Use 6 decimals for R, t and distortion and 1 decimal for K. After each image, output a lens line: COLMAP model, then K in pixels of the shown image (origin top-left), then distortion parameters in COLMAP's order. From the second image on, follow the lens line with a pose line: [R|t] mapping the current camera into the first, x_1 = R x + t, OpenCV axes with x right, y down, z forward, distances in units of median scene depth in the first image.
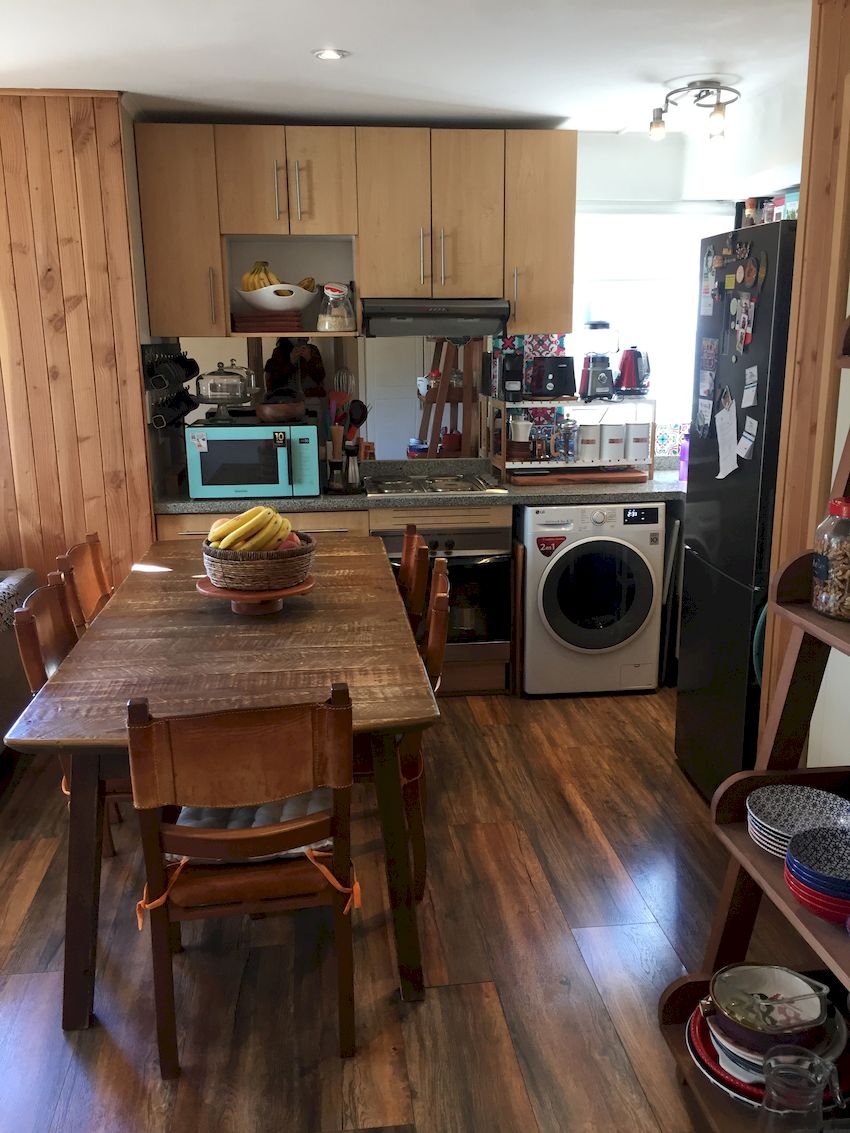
lens RADIAL K [[975.8, 0, 428.8], [0, 975.8, 569.4], [0, 0, 1]] dist [0.067817, -0.097570]
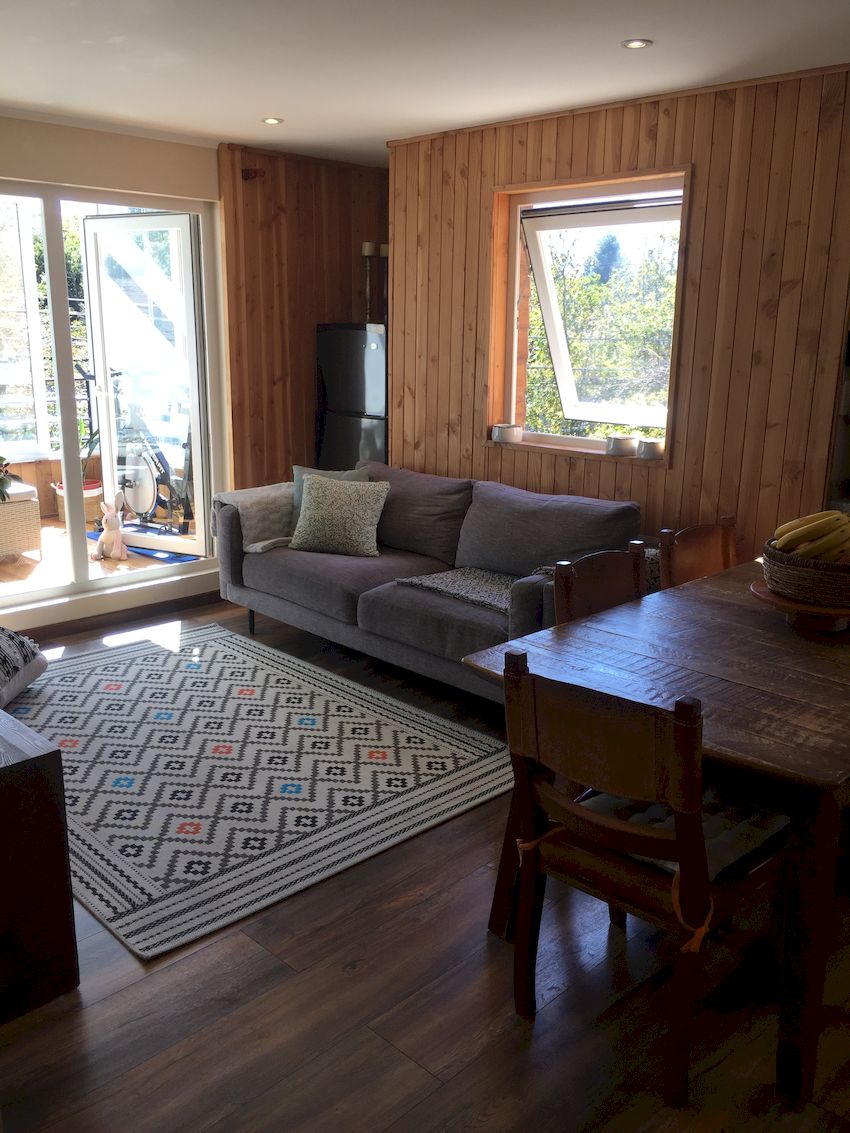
lens RADIAL K [[975.8, 0, 433.4], [0, 975.8, 569.3], [0, 0, 1]] dist [0.067817, -0.097570]
pose [[0.619132, 0.206619, -0.757617, 0.265983], [-0.202703, 0.974119, 0.100014, -0.025890], [0.758674, 0.091650, 0.644991, 0.141483]]
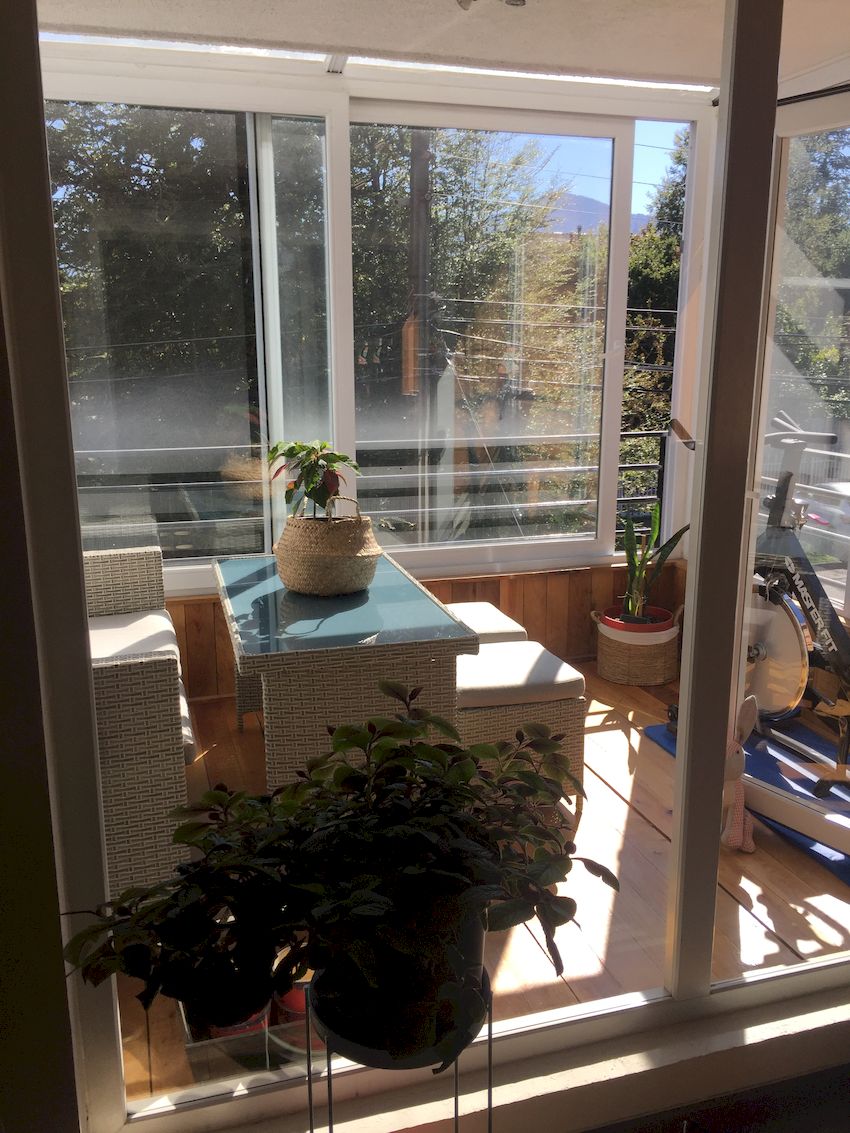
lens RADIAL K [[975.8, 0, 429.6], [0, 975.8, 569.2], [0, 0, 1]] dist [0.067817, -0.097570]
pose [[0.180667, 0.236914, -0.954584, -0.806025], [-0.233175, 0.953203, 0.192440, -0.072426], [0.955504, 0.187818, 0.227455, 0.390279]]
